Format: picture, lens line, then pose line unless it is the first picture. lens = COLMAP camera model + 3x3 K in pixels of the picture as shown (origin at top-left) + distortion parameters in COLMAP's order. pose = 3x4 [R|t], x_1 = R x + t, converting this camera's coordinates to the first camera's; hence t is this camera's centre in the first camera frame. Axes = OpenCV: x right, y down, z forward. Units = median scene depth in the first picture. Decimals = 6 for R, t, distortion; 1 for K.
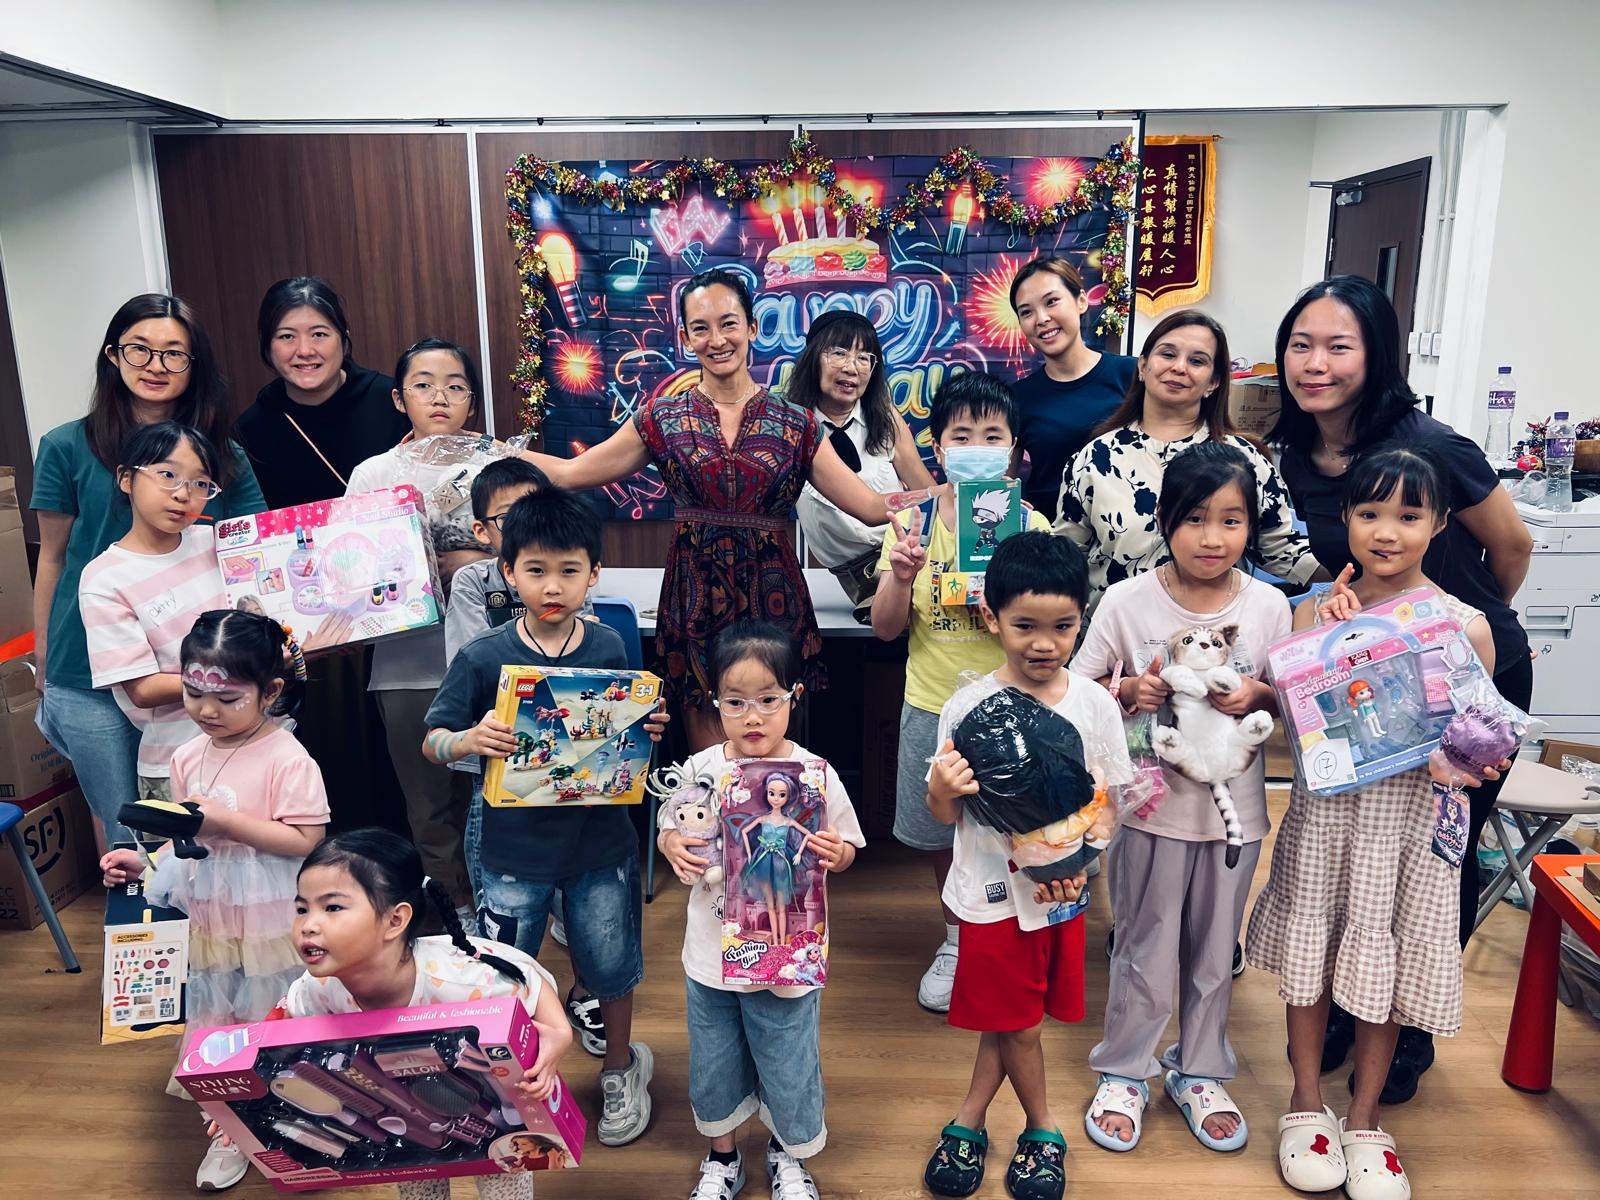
lens RADIAL K [[1231.0, 0, 805.0], [0, 1231.0, 596.1], [0, 0, 1]] dist [0.048696, -0.049986]
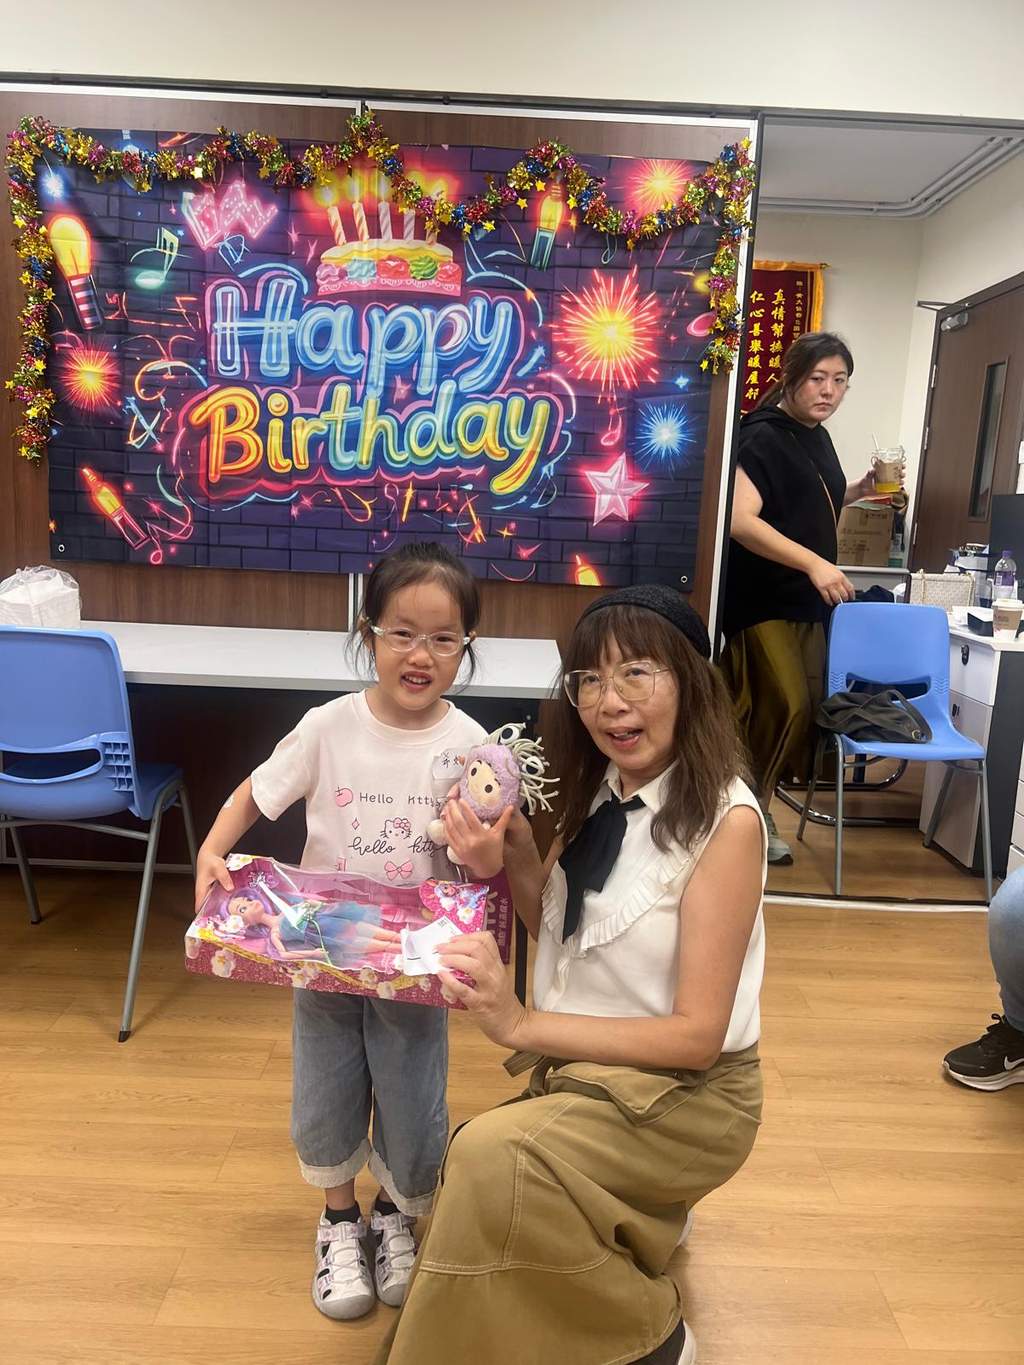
lens RADIAL K [[1050.2, 0, 507.0], [0, 1050.2, 680.3], [0, 0, 1]] dist [0.048696, -0.049986]
pose [[0.997934, 0.040098, 0.050203, 0.072078], [-0.036616, 0.996982, -0.068456, 0.059379], [-0.052797, 0.066476, 0.996390, 0.288878]]
